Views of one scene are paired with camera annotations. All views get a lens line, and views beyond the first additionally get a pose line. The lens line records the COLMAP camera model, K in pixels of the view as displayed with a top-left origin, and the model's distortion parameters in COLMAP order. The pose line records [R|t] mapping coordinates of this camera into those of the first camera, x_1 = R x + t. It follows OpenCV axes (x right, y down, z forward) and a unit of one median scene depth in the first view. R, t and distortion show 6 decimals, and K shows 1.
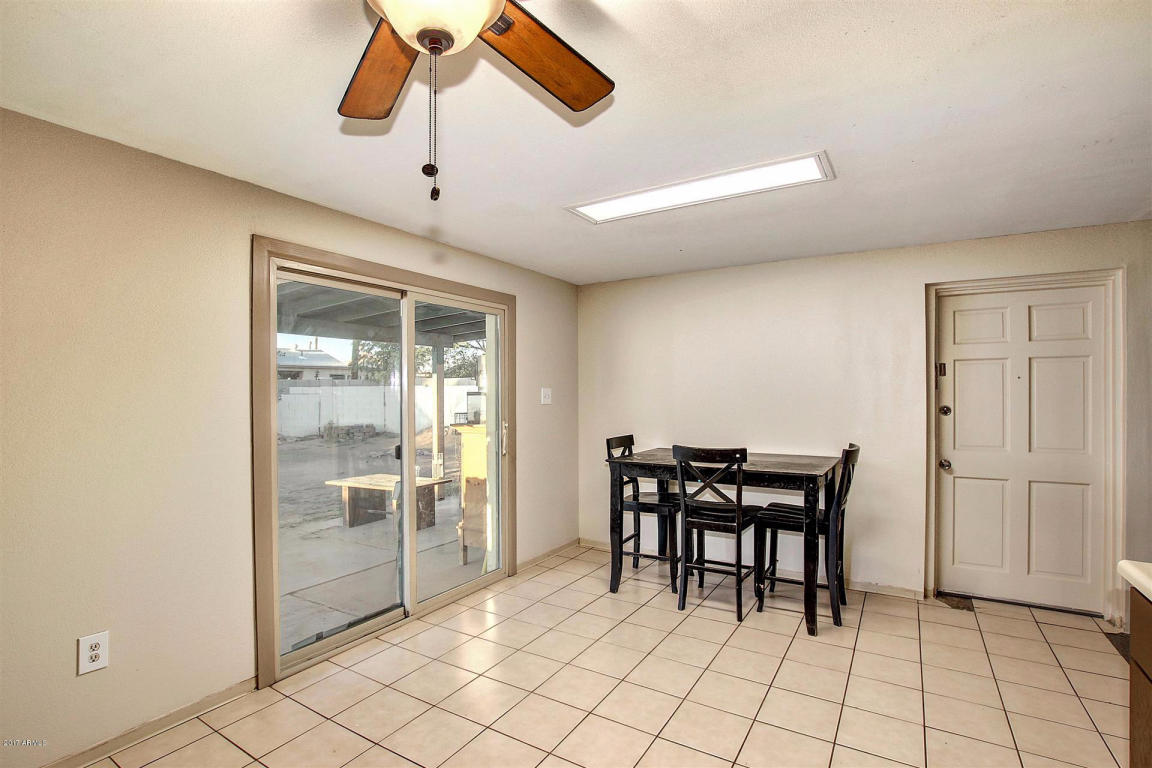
lens RADIAL K [[547.8, 0, 571.9], [0, 547.8, 392.4], [0, 0, 1]] dist [-0.024304, -0.000005]
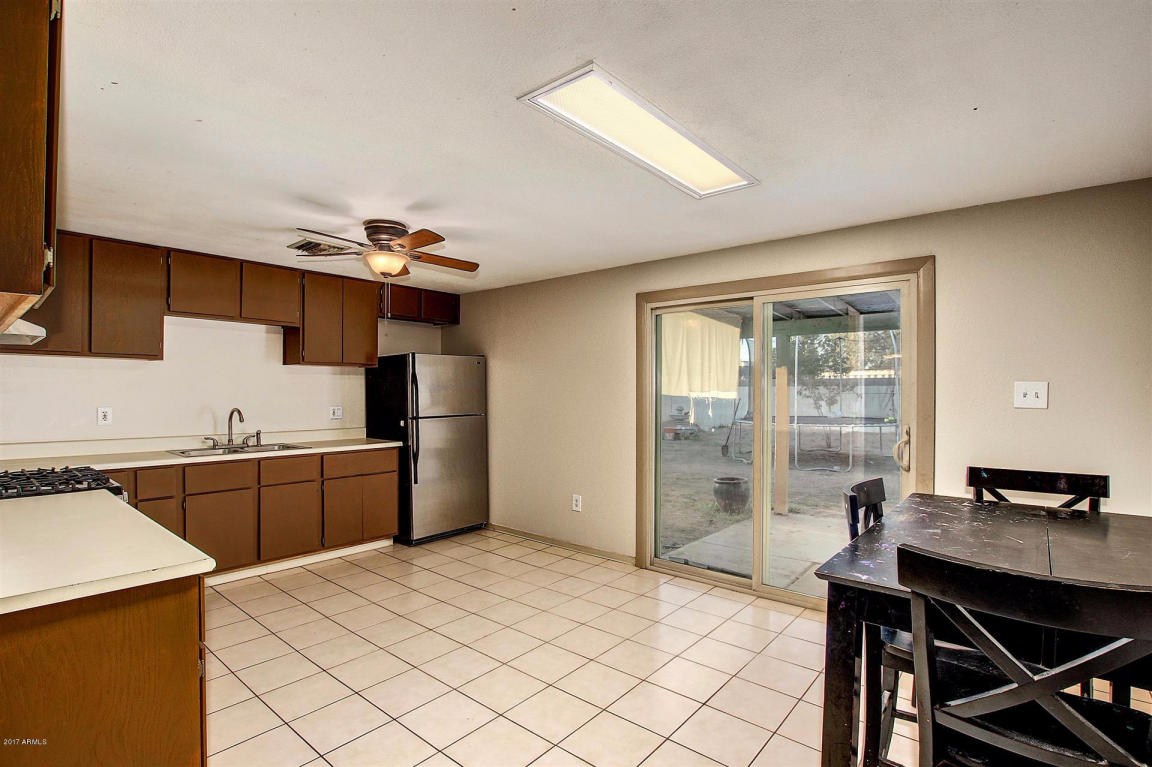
lens RADIAL K [[547.8, 0, 571.9], [0, 547.8, 391.9], [0, 0, 1]] dist [-0.024304, -0.000005]
pose [[-0.148613, 0.004622, -0.988885, 0.843399], [0.000156, 0.999989, 0.004651, 0.002858], [0.988895, 0.000537, -0.148613, 0.795672]]
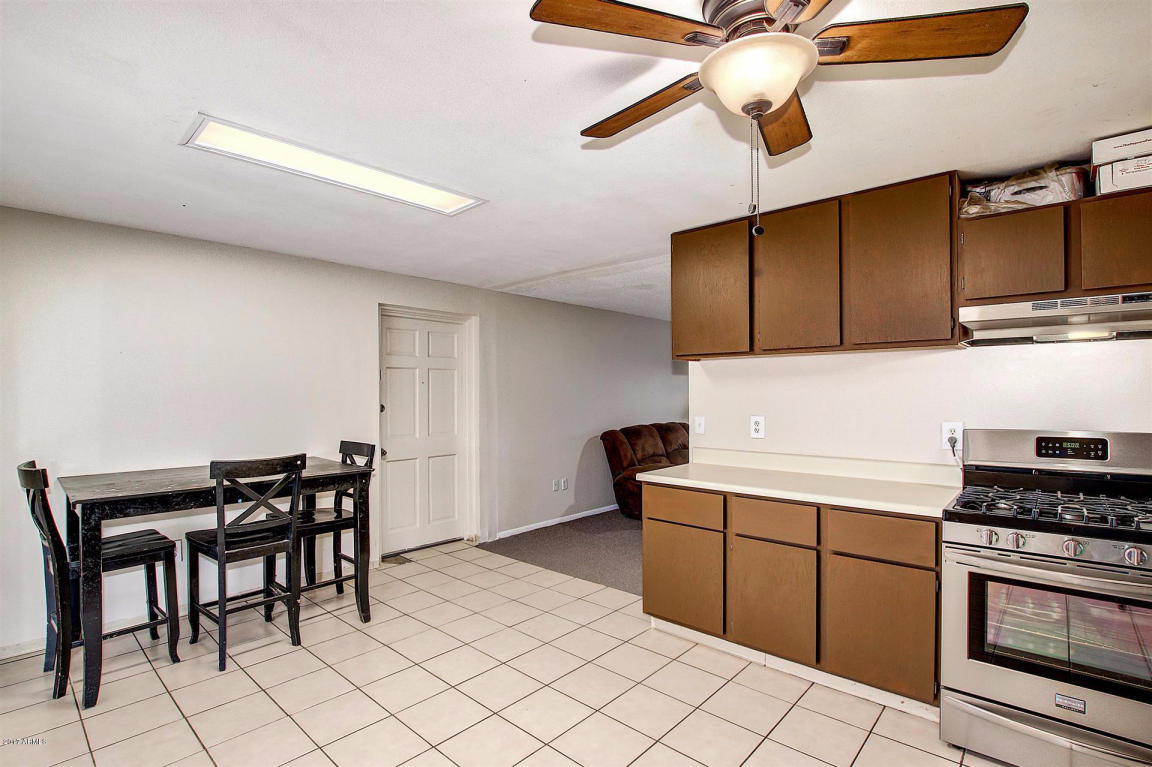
lens RADIAL K [[547.8, 0, 571.9], [0, 547.8, 391.9], [0, 0, 1]] dist [-0.024304, -0.000005]
pose [[0.186648, 0.004860, 0.982415, -0.479414], [0.005982, 0.999964, -0.006083, 0.006806], [-0.982409, 0.007013, 0.186613, 0.370520]]
